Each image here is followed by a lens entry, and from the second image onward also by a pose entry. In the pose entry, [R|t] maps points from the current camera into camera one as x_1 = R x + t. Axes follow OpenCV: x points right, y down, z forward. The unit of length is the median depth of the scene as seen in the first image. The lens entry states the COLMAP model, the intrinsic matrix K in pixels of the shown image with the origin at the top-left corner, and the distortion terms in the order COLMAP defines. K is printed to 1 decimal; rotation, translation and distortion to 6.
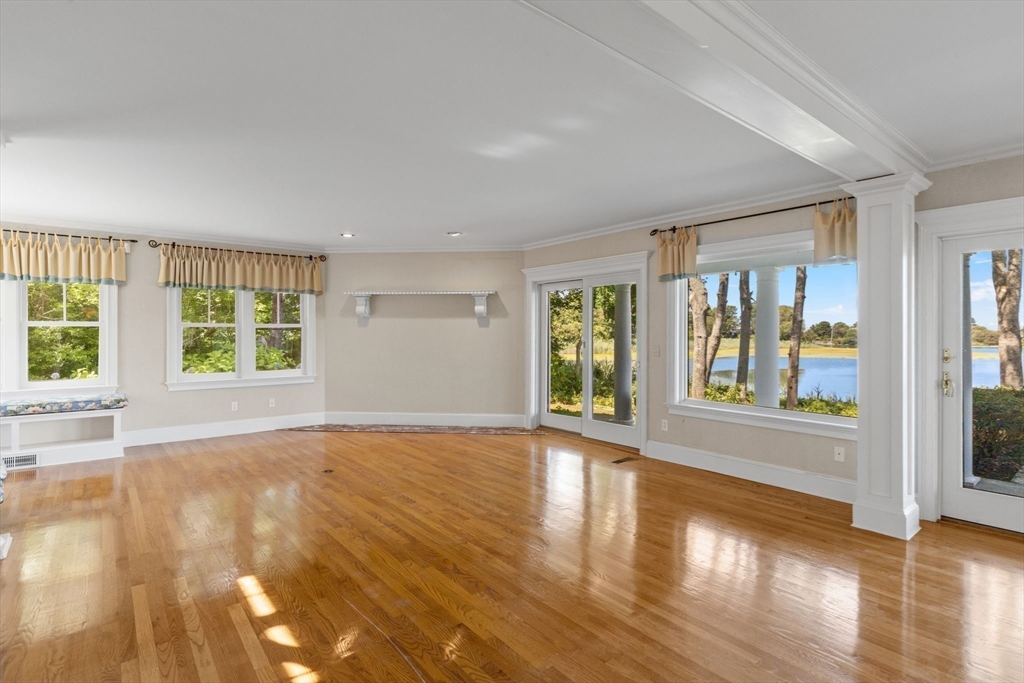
lens RADIAL K [[501.8, 0, 527.8], [0, 501.8, 333.4], [0, 0, 1]] dist [-0.002449, -0.000378]
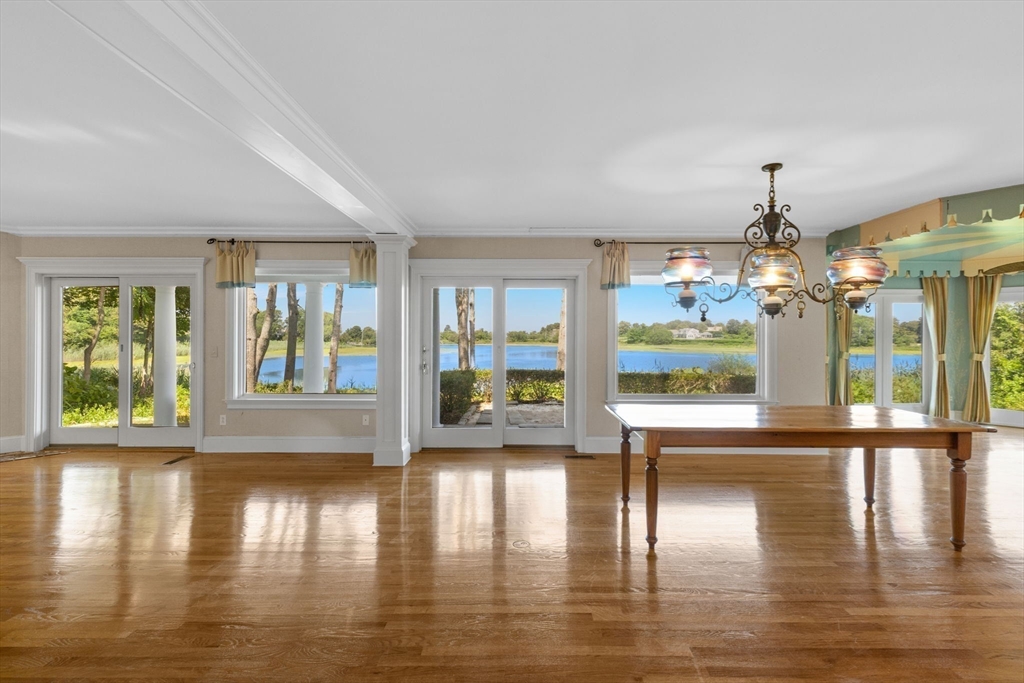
lens RADIAL K [[501.8, 0, 527.8], [0, 501.8, 333.4], [0, 0, 1]] dist [-0.002449, -0.000378]
pose [[0.650130, 0.003821, 0.759813, -0.106643], [-0.000404, 0.999989, -0.004683, -0.000331], [-0.759823, 0.002738, 0.650125, -0.181411]]
